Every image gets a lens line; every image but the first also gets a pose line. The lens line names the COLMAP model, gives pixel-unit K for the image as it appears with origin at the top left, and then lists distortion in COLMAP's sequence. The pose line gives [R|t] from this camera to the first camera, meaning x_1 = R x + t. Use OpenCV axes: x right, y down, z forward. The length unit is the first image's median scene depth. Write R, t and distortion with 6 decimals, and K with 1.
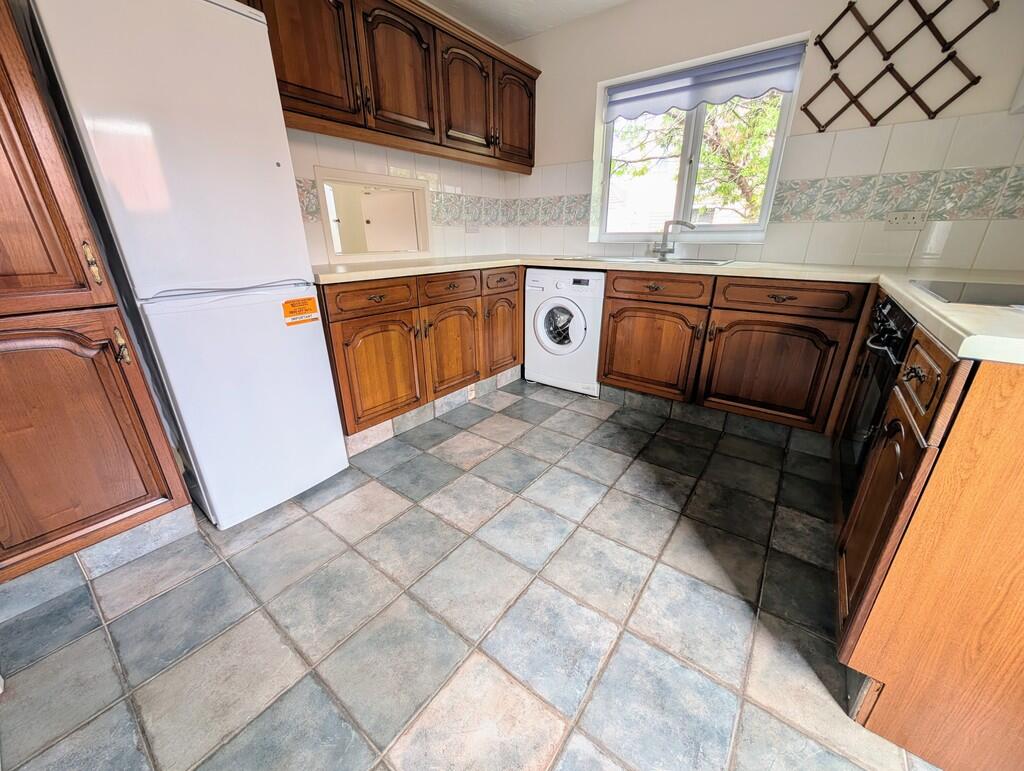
lens RADIAL K [[388.4, 0, 513.6], [0, 388.4, 383.2], [0, 0, 1]] dist [-0.001716, 0.000224]
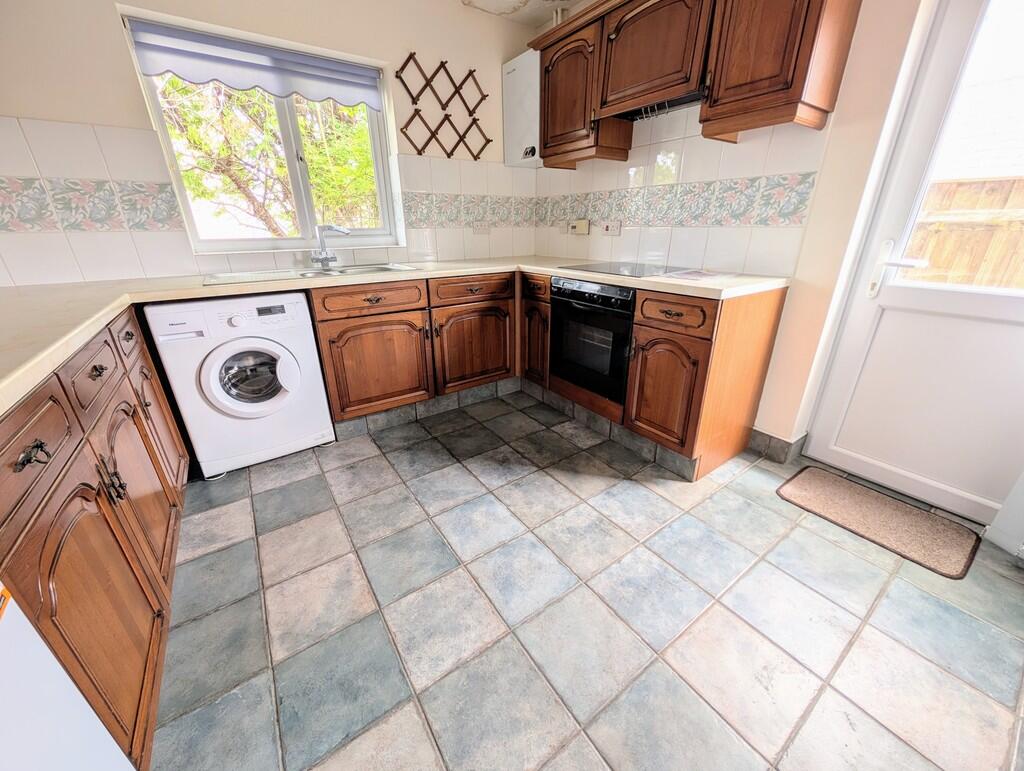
lens RADIAL K [[388.4, 0, 513.6], [0, 388.4, 383.2], [0, 0, 1]] dist [-0.001716, 0.000224]
pose [[0.305371, -0.358970, 0.881980, -0.457392], [0.343384, 0.905416, 0.249617, -0.195043], [-0.888164, 0.226632, 0.399753, 0.402491]]
